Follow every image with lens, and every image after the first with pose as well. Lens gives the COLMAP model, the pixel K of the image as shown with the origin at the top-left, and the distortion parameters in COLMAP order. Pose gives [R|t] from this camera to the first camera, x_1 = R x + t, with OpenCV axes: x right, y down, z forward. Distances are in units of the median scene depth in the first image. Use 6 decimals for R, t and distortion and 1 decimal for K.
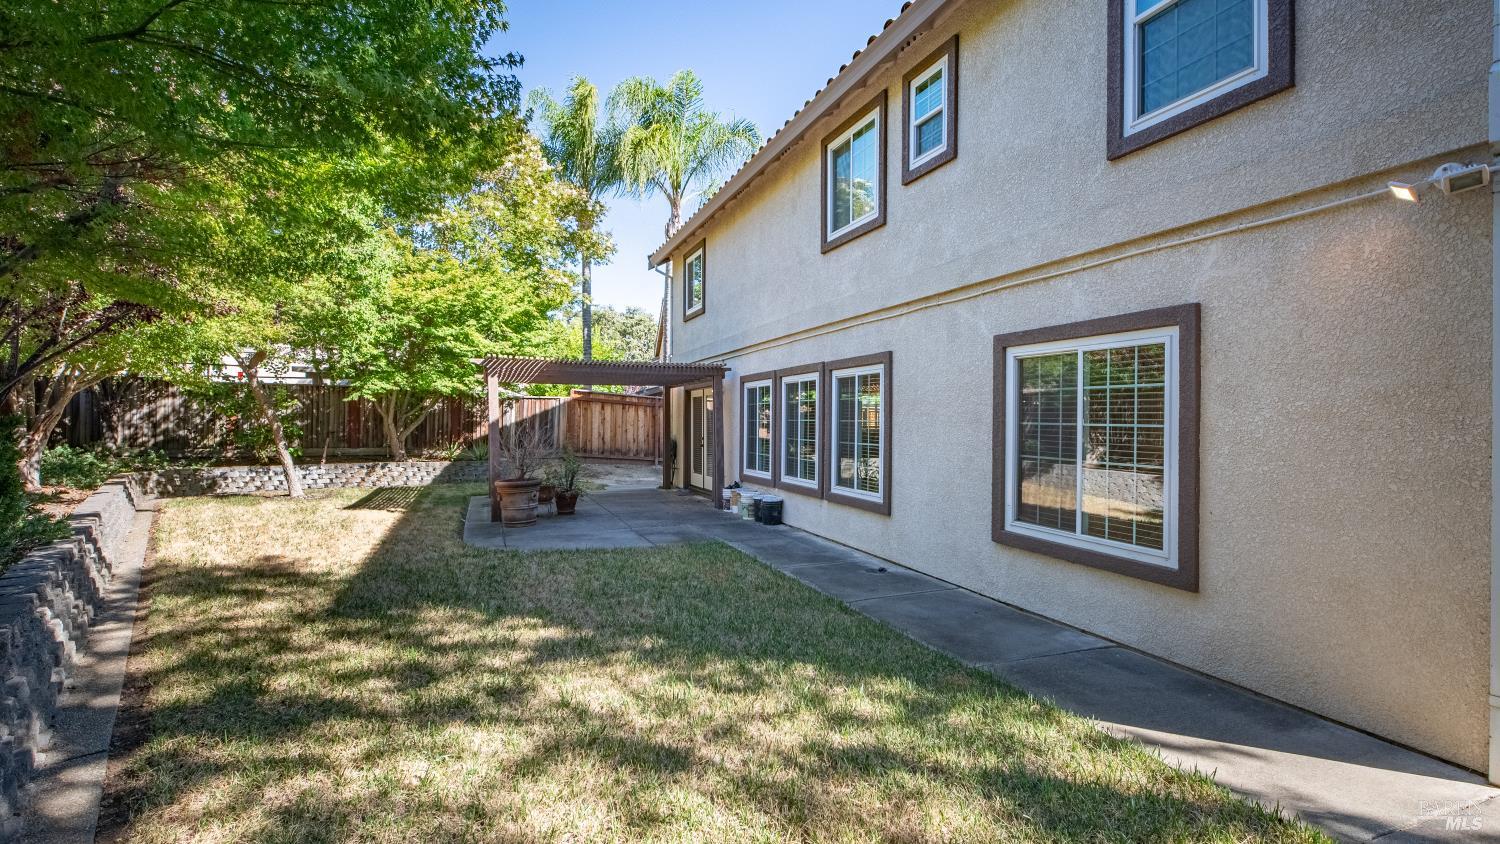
lens RADIAL K [[674.4, 0, 757.2], [0, 674.4, 419.6], [0, 0, 1]] dist [0.009161, -0.004135]
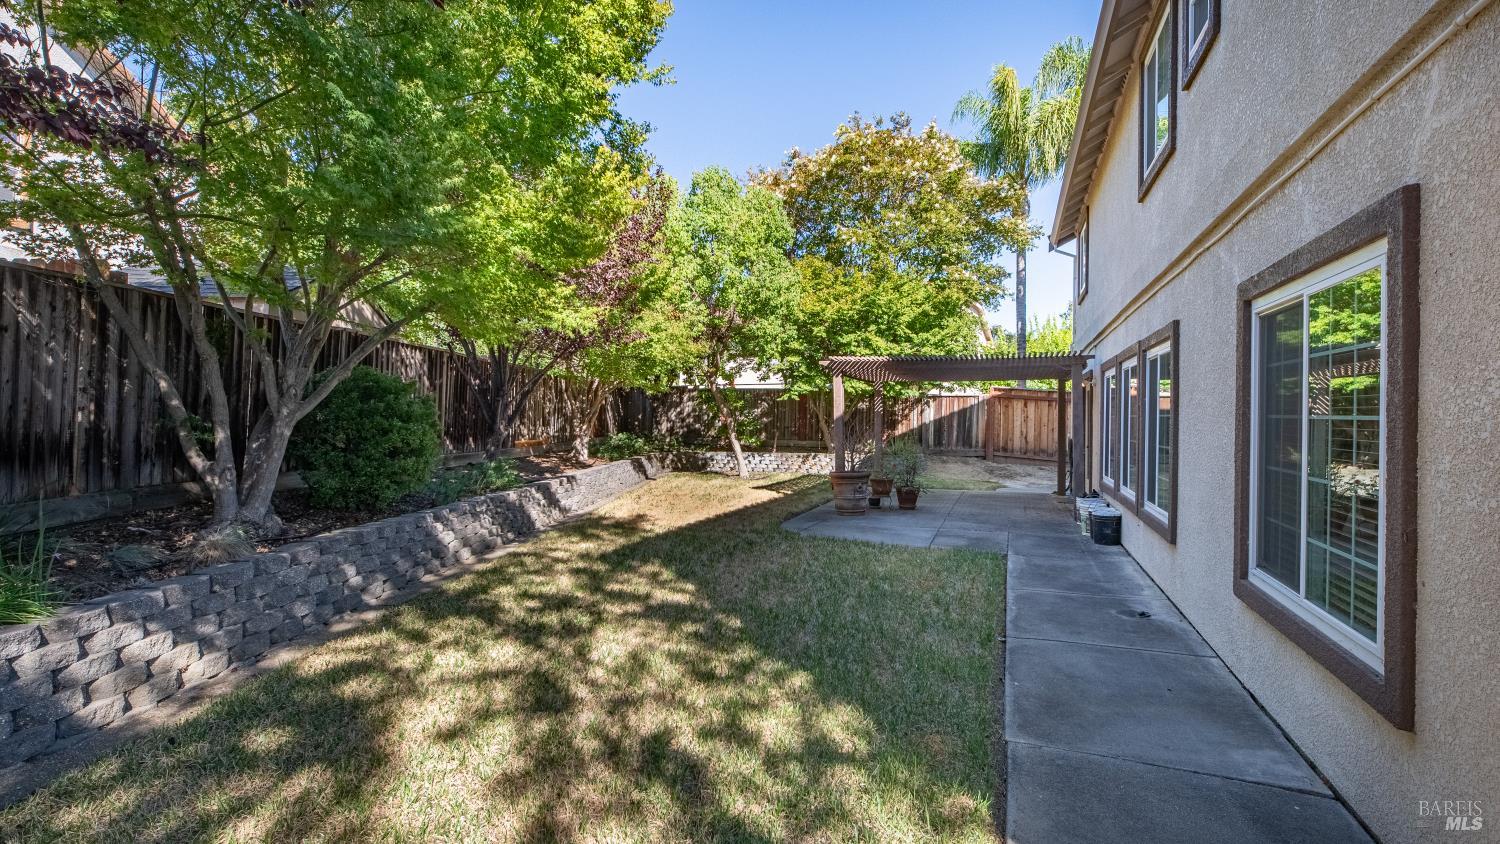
lens RADIAL K [[674.4, 0, 764.4], [0, 674.4, 415.6], [0, 0, 1]] dist [0.009161, -0.004135]
pose [[0.743289, 0.000380, -0.668970, 0.187281], [-0.004218, 0.999983, -0.004119, 0.003757], [0.668957, 0.005884, 0.743278, 0.080314]]
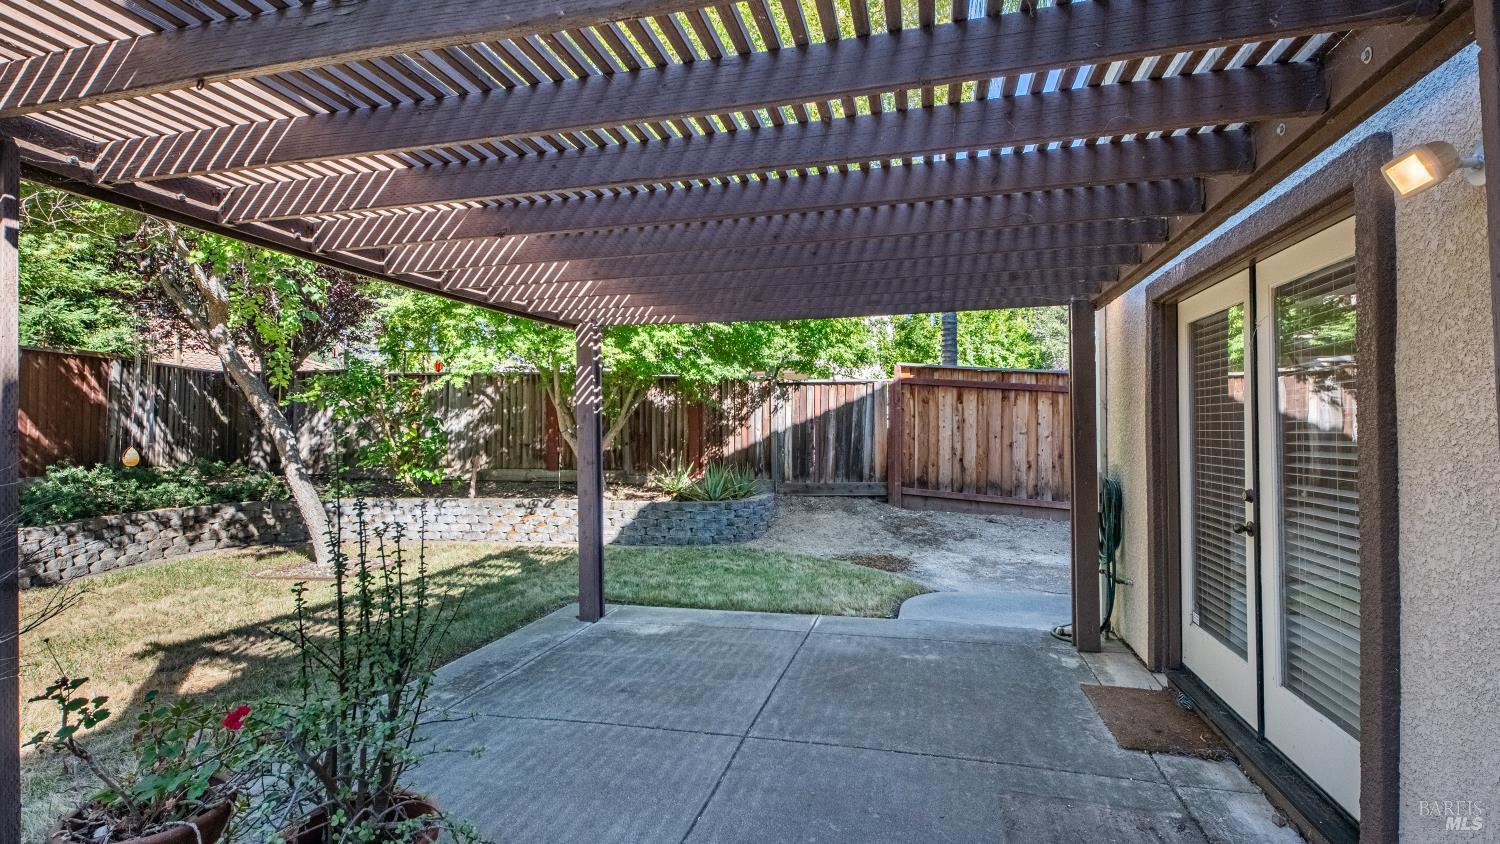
lens RADIAL K [[674.4, 0, 755.4], [0, 674.4, 412.2], [0, 0, 1]] dist [0.009161, -0.004135]
pose [[0.804269, -0.018282, -0.593984, -0.079059], [0.005486, 0.999712, -0.023342, 0.005109], [0.594240, 0.015514, 0.804138, 0.733310]]
